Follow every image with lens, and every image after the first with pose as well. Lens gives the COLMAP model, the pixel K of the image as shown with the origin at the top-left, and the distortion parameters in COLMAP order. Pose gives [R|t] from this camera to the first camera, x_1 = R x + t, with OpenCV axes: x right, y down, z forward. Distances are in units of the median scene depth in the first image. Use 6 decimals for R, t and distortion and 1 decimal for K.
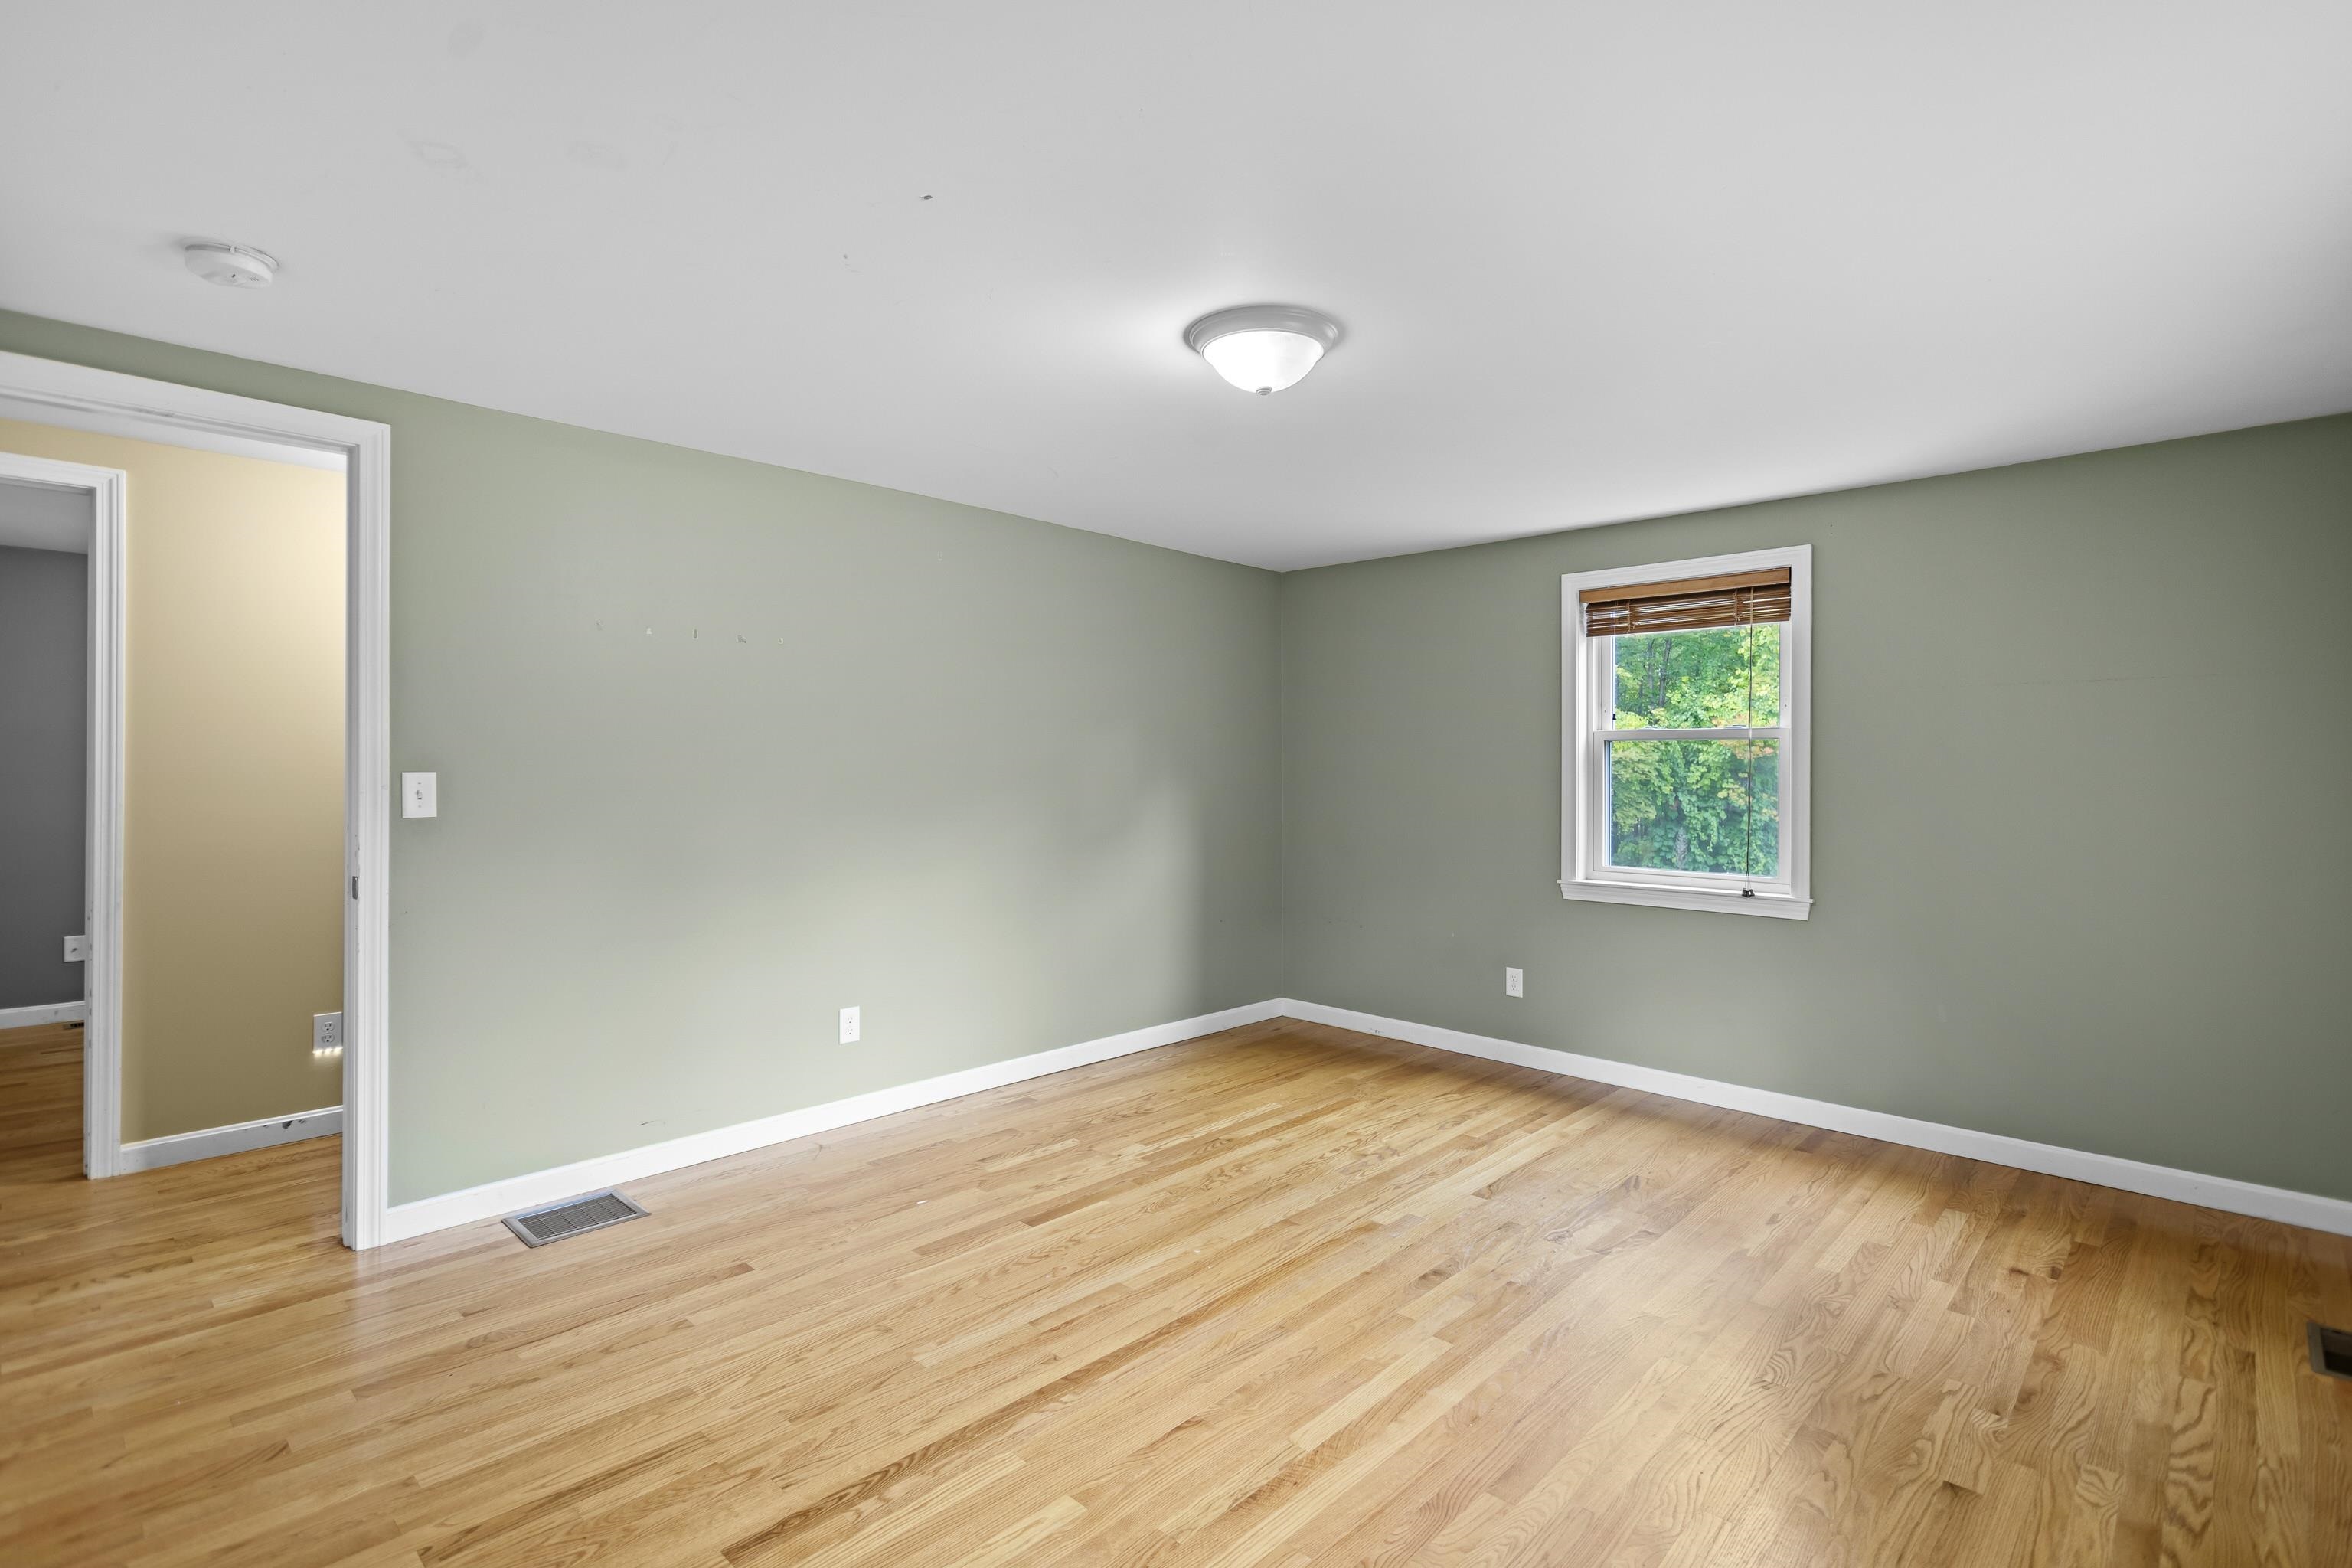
lens RADIAL K [[1115.1, 0, 1183.2], [0, 1115.1, 778.6], [0, 0, 1]] dist [0.001798, 0.000664]
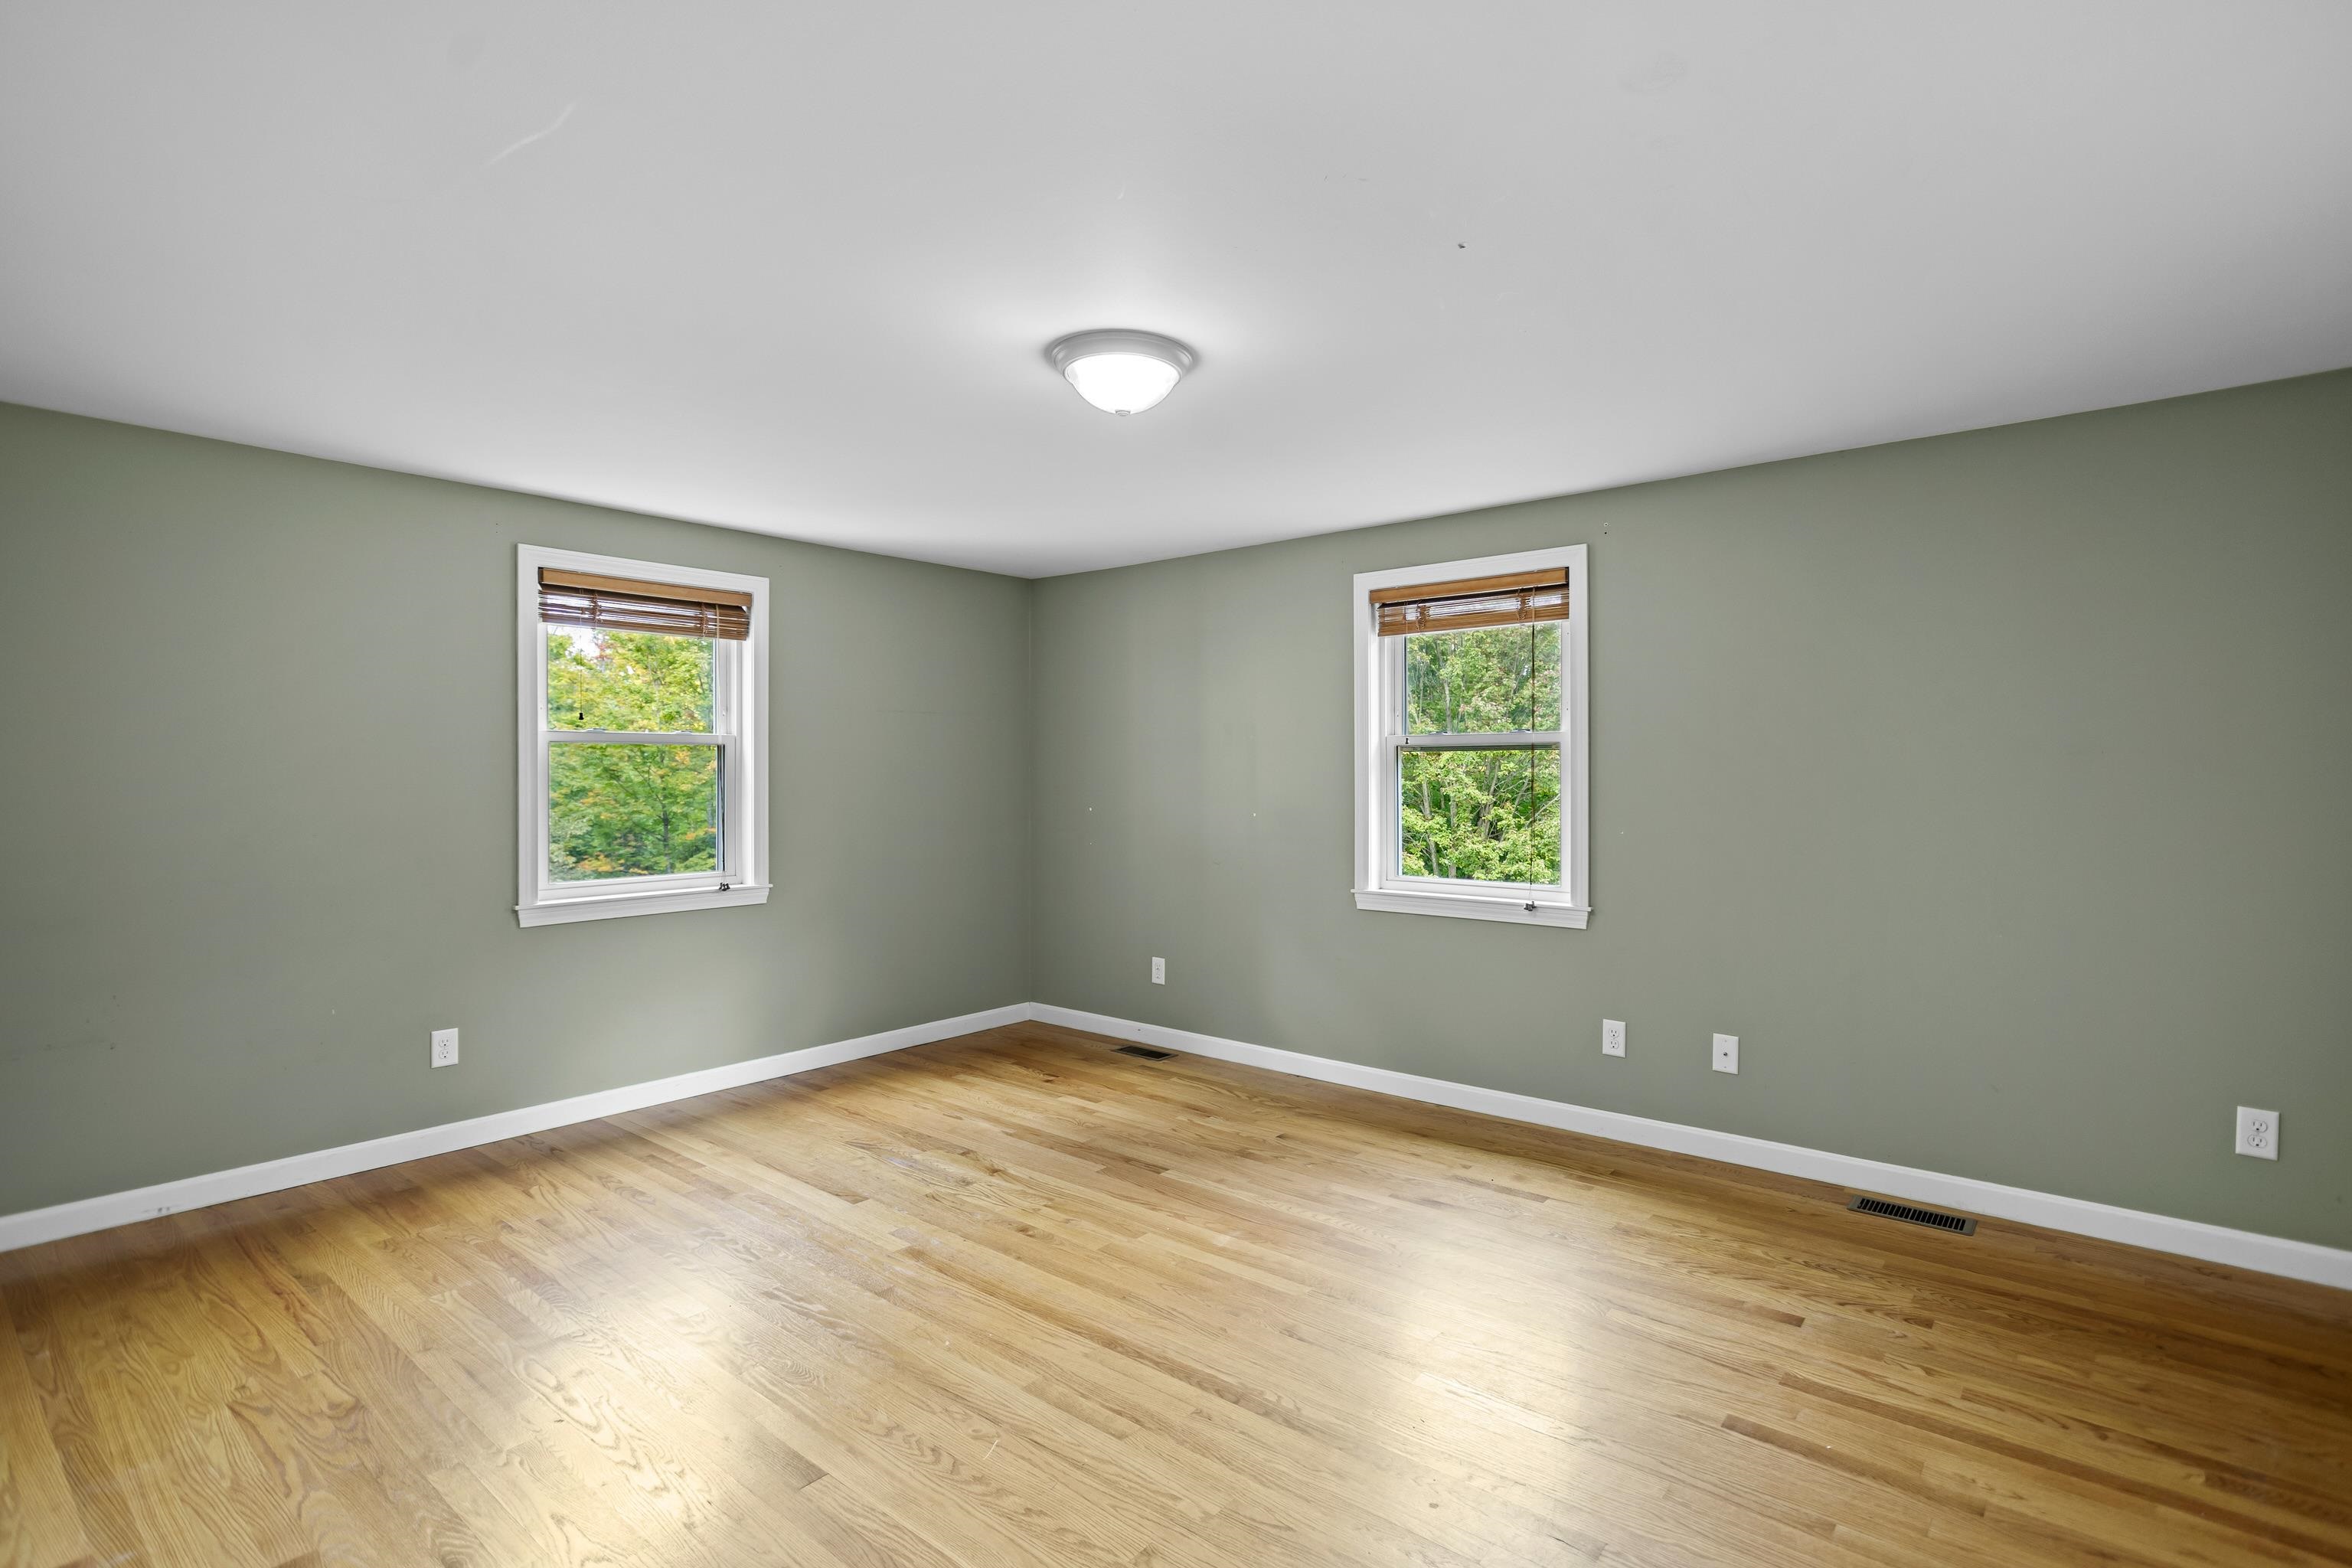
lens RADIAL K [[1115.1, 0, 1180.7], [0, 1115.1, 789.4], [0, 0, 1]] dist [0.001798, 0.000664]
pose [[-0.063299, -0.020294, 0.997788, -0.674363], [0.014549, 0.999668, 0.021255, -0.009744], [-0.997889, 0.015862, -0.062983, 0.702162]]
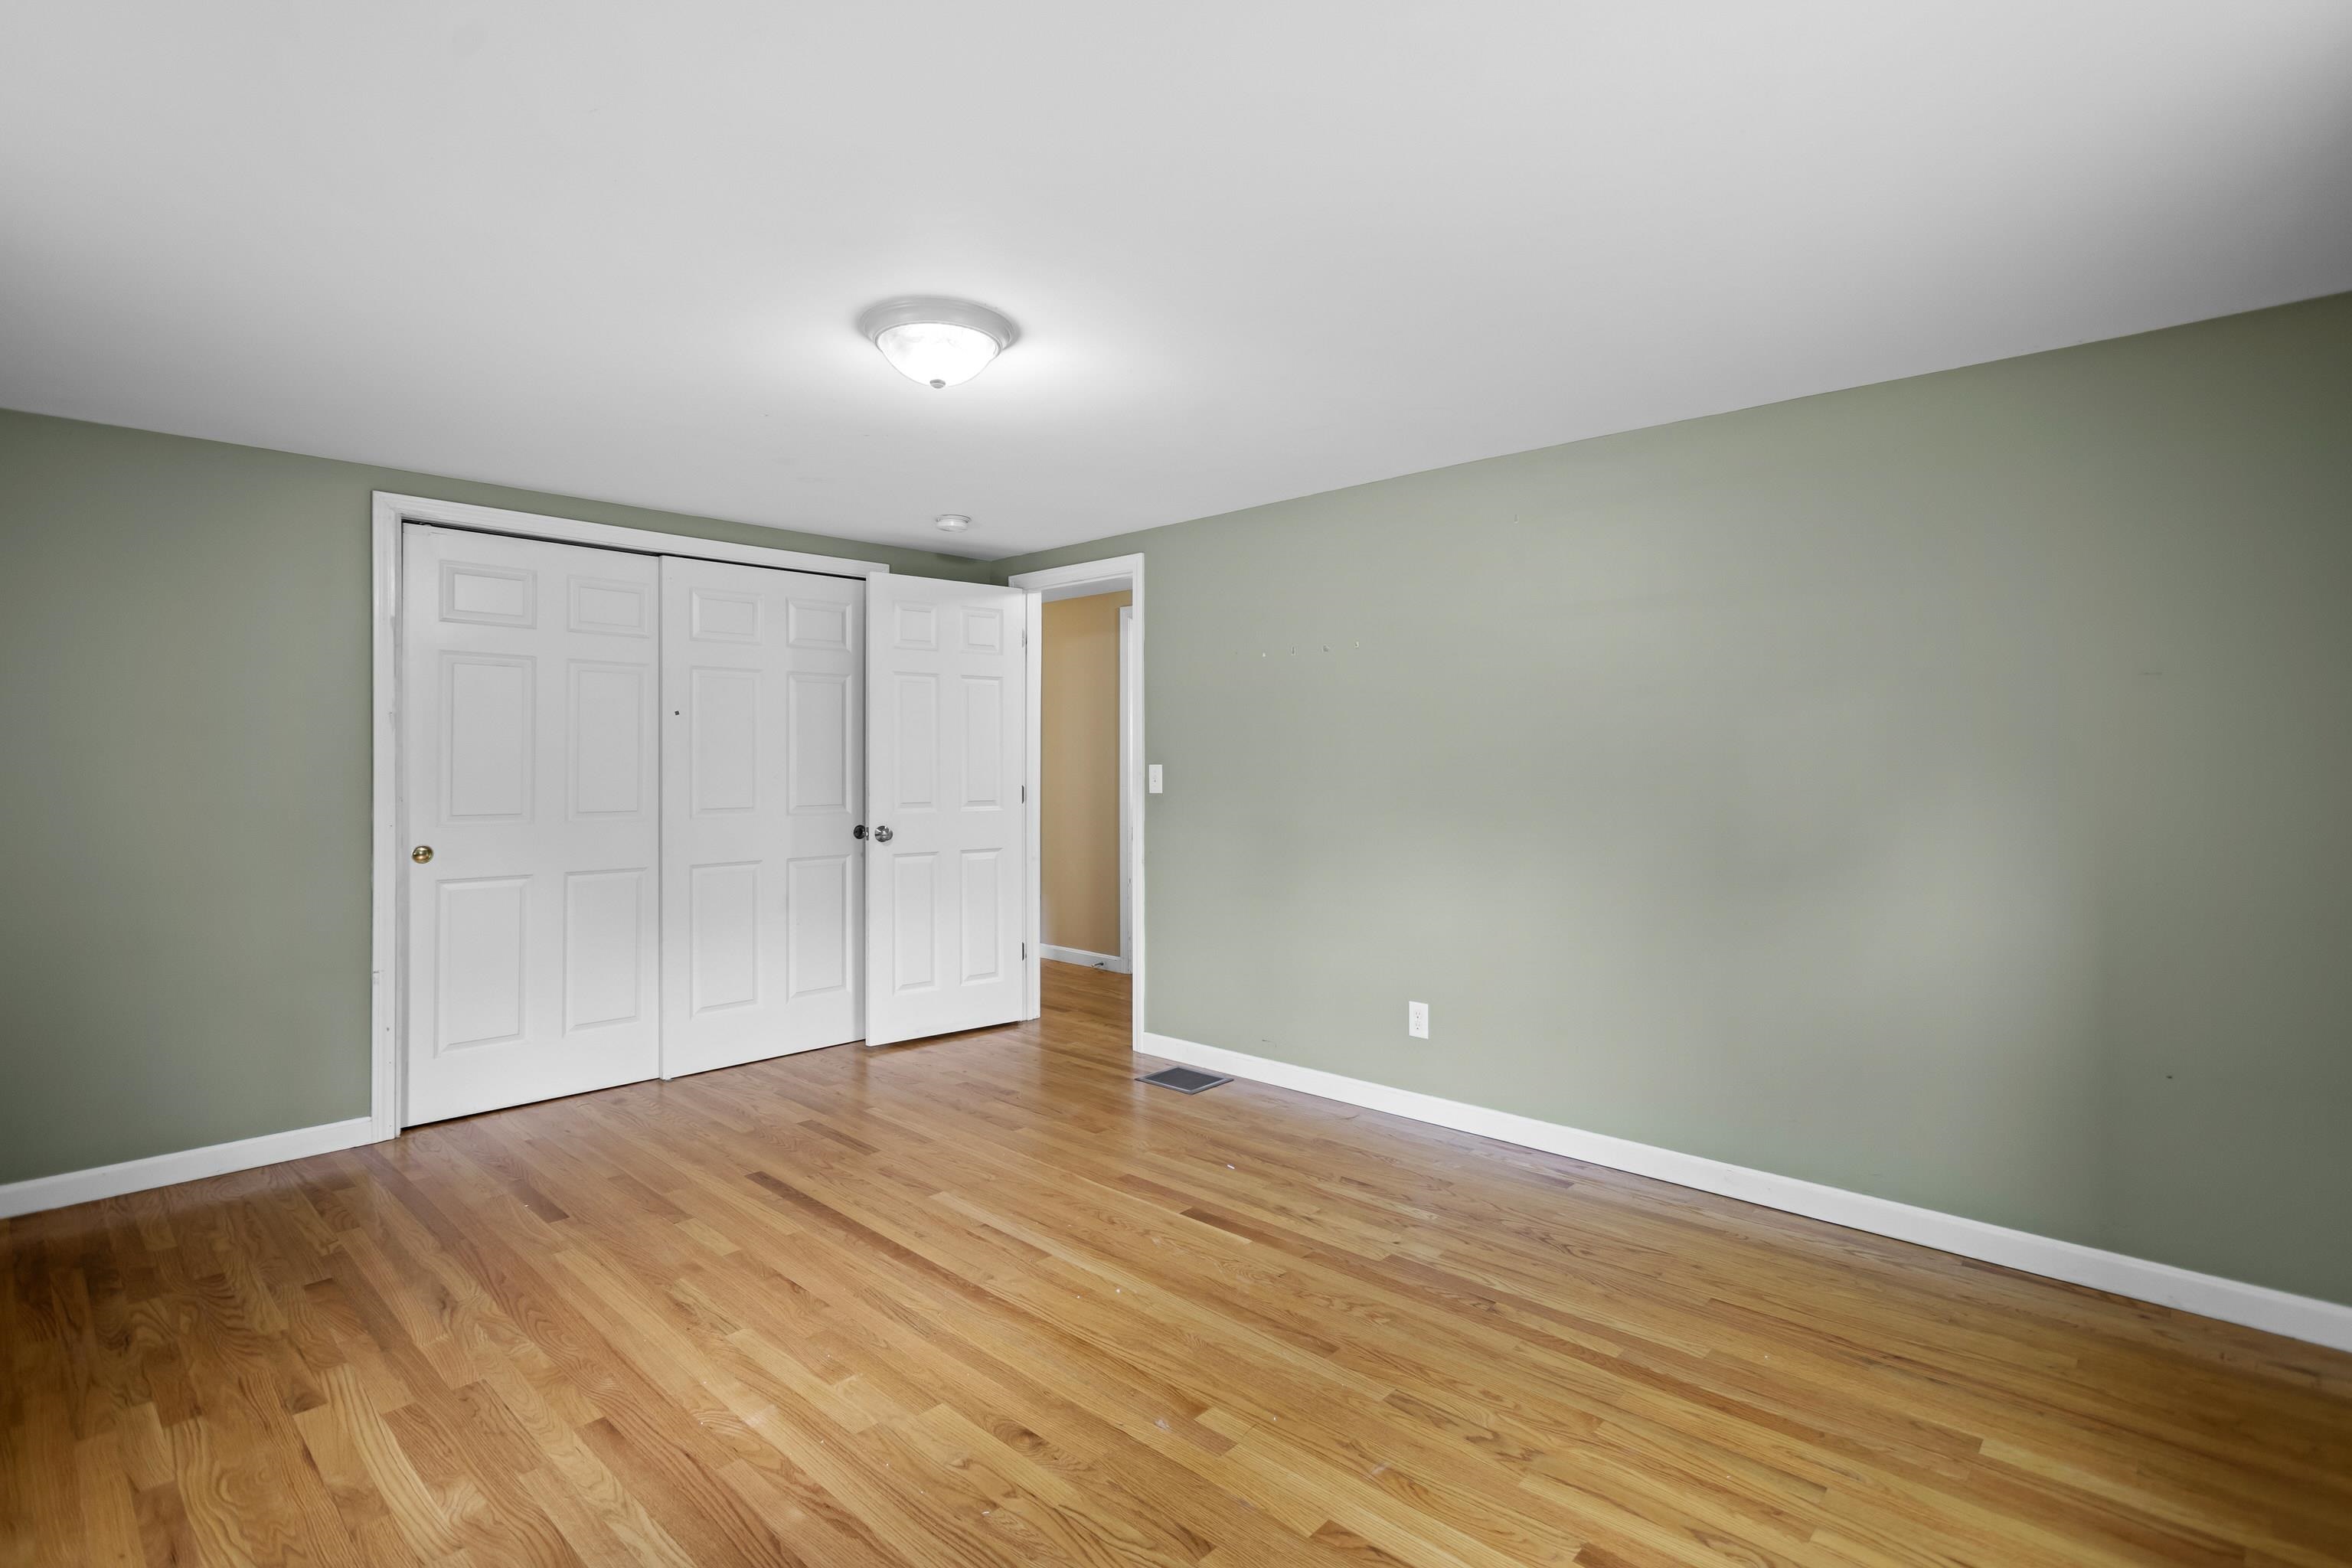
lens RADIAL K [[1115.1, 0, 1186.7], [0, 1115.1, 765.9], [0, 0, 1]] dist [0.001798, 0.000664]
pose [[0.016010, 0.000118, -0.999872, 0.745198], [-0.008787, 0.999961, -0.000023, -0.003369], [0.999833, 0.008786, 0.016010, 0.838058]]
